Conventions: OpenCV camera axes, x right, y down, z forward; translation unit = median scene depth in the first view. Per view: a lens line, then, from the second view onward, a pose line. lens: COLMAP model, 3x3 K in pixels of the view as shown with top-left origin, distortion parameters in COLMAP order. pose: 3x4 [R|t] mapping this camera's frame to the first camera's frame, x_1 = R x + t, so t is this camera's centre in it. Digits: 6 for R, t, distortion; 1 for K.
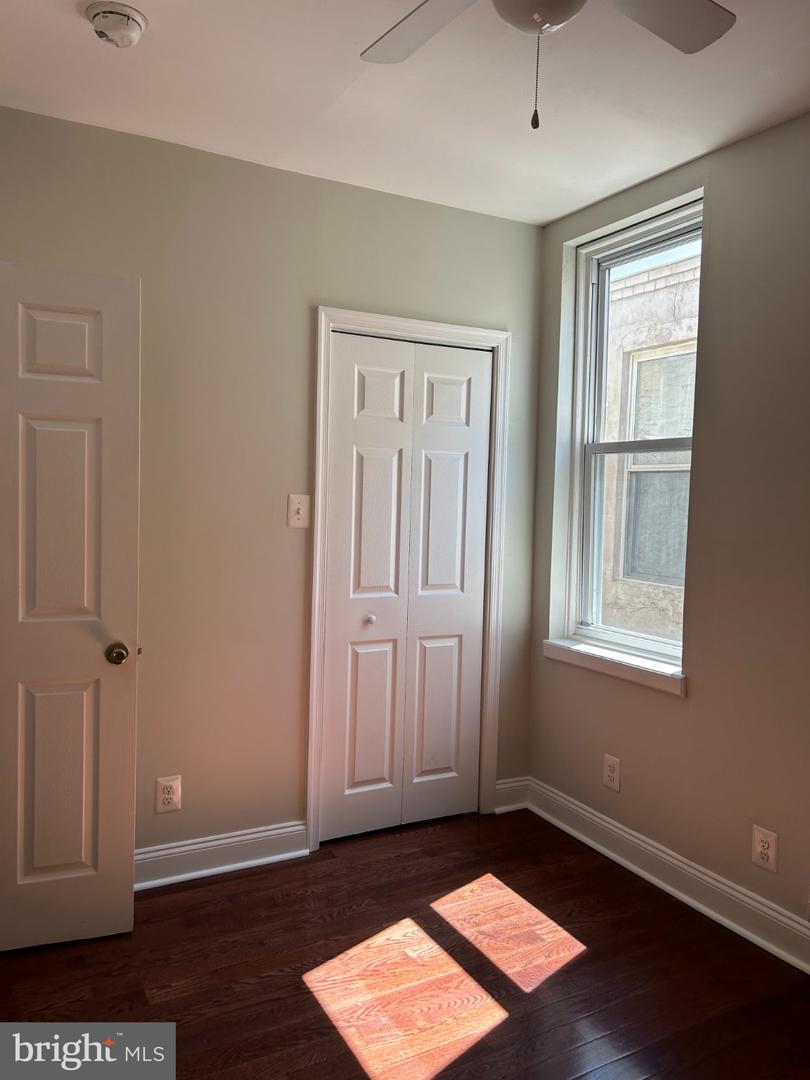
lens RADIAL K [[807.9, 0, 402.0], [0, 807.9, 534.7], [0, 0, 1]] dist [0.059783, -0.056834]
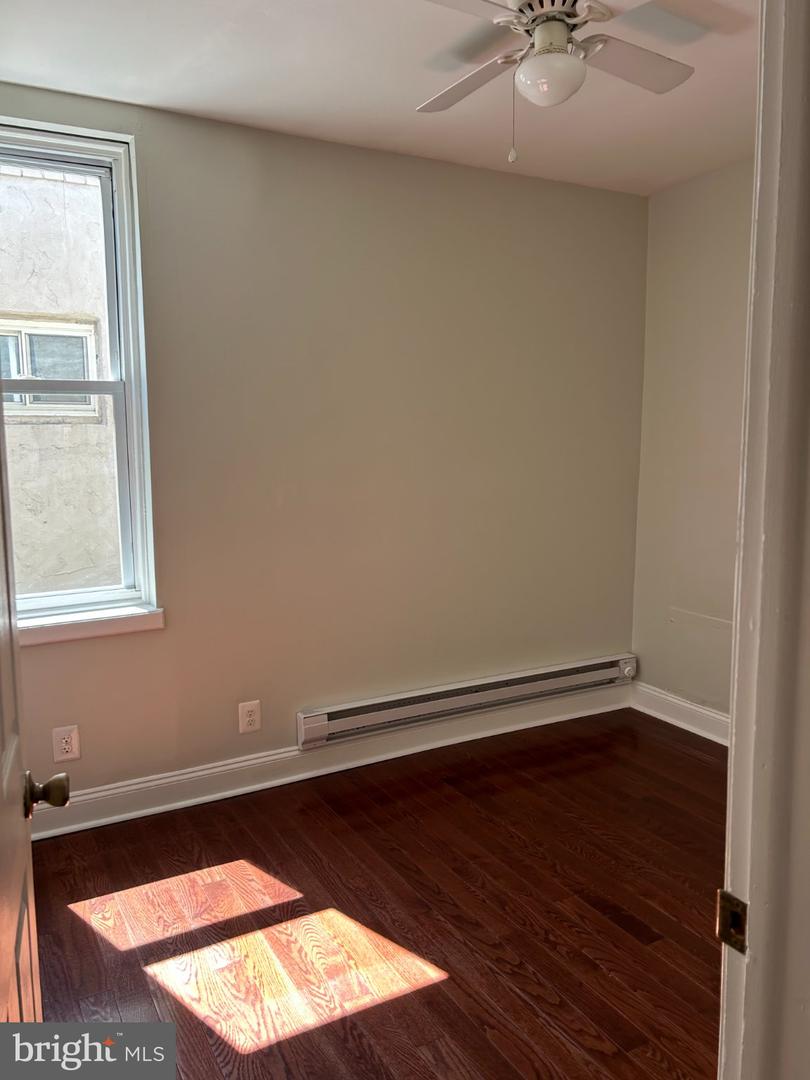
lens RADIAL K [[807.9, 0, 402.7], [0, 807.9, 538.7], [0, 0, 1]] dist [0.059783, -0.056834]
pose [[0.000413, -0.148212, 0.988956, -0.768122], [0.061490, 0.987088, 0.147906, -0.063461], [-0.998108, 0.060750, 0.009522, 0.733446]]
